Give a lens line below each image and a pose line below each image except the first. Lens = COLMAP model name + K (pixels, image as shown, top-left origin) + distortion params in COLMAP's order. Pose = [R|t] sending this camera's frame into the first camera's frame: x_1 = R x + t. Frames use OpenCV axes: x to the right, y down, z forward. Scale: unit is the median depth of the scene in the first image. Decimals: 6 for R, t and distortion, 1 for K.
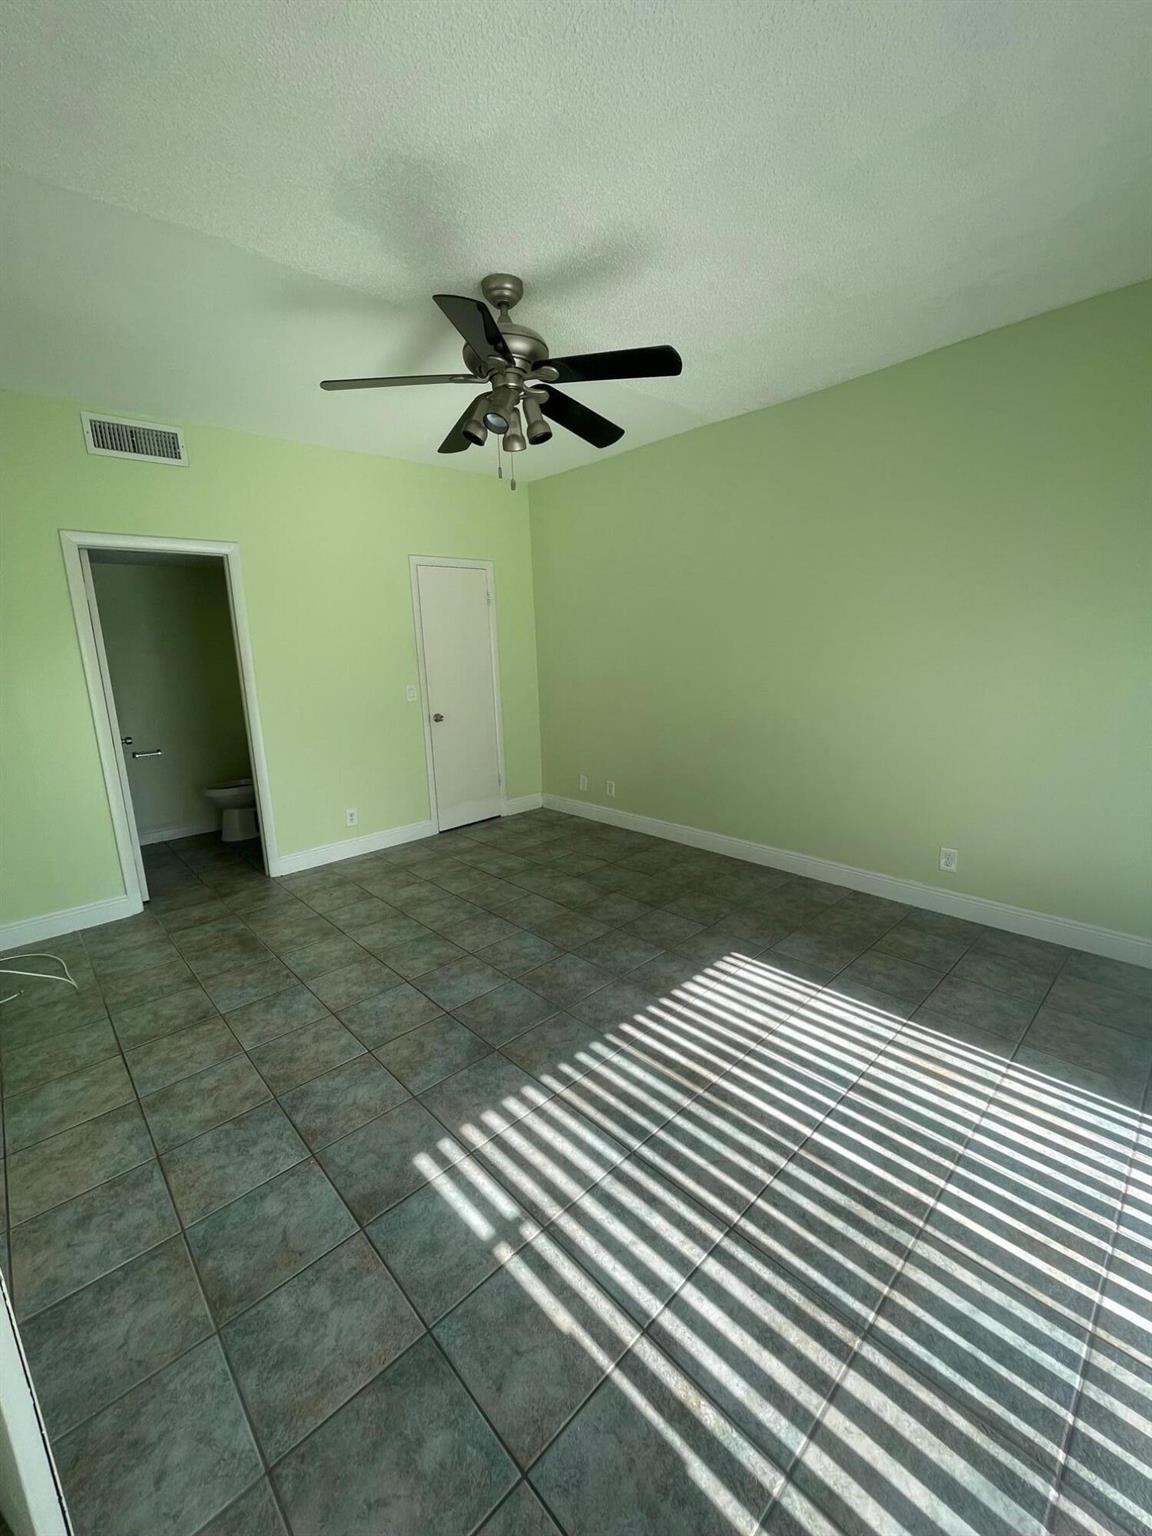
lens RADIAL K [[625.8, 0, 578.2], [0, 625.8, 771.8], [0, 0, 1]] dist [-0.001797, -0.000087]
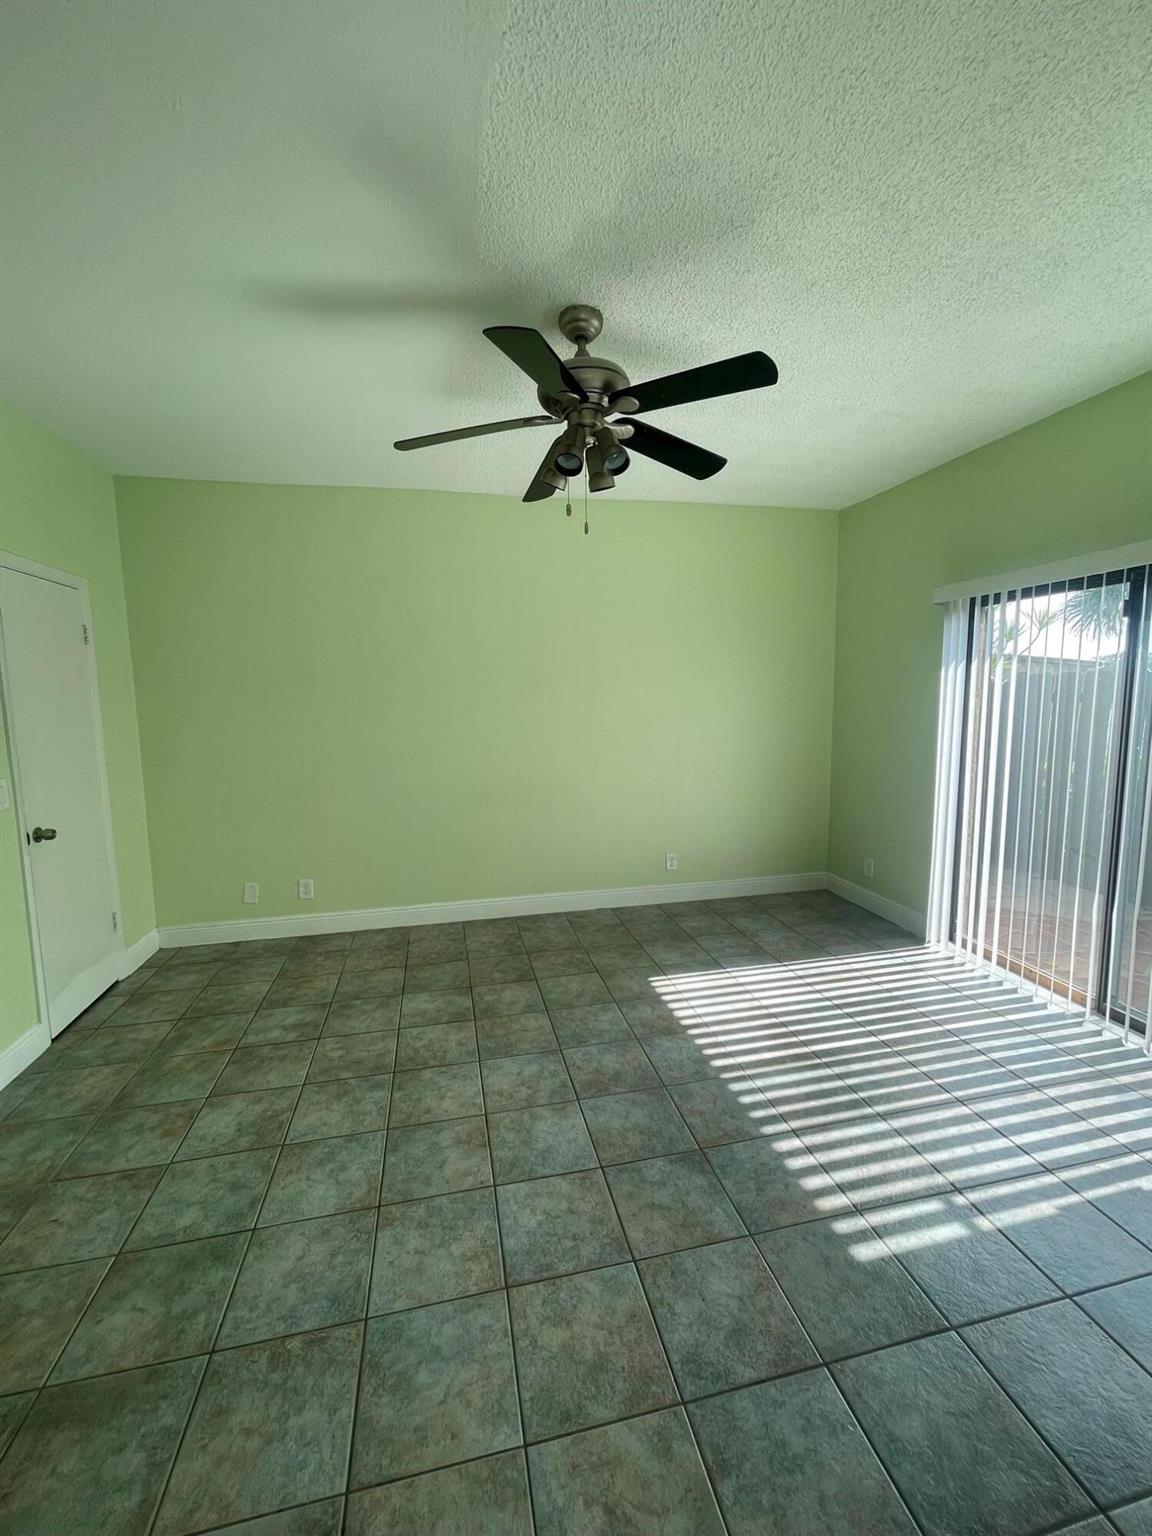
lens RADIAL K [[625.8, 0, 575.7], [0, 625.8, 771.1], [0, 0, 1]] dist [-0.001797, -0.000087]
pose [[0.504790, -0.074993, 0.859979, -0.904578], [0.177392, 0.983970, -0.018321, -0.091817], [-0.844819, 0.161802, 0.510001, 0.592316]]
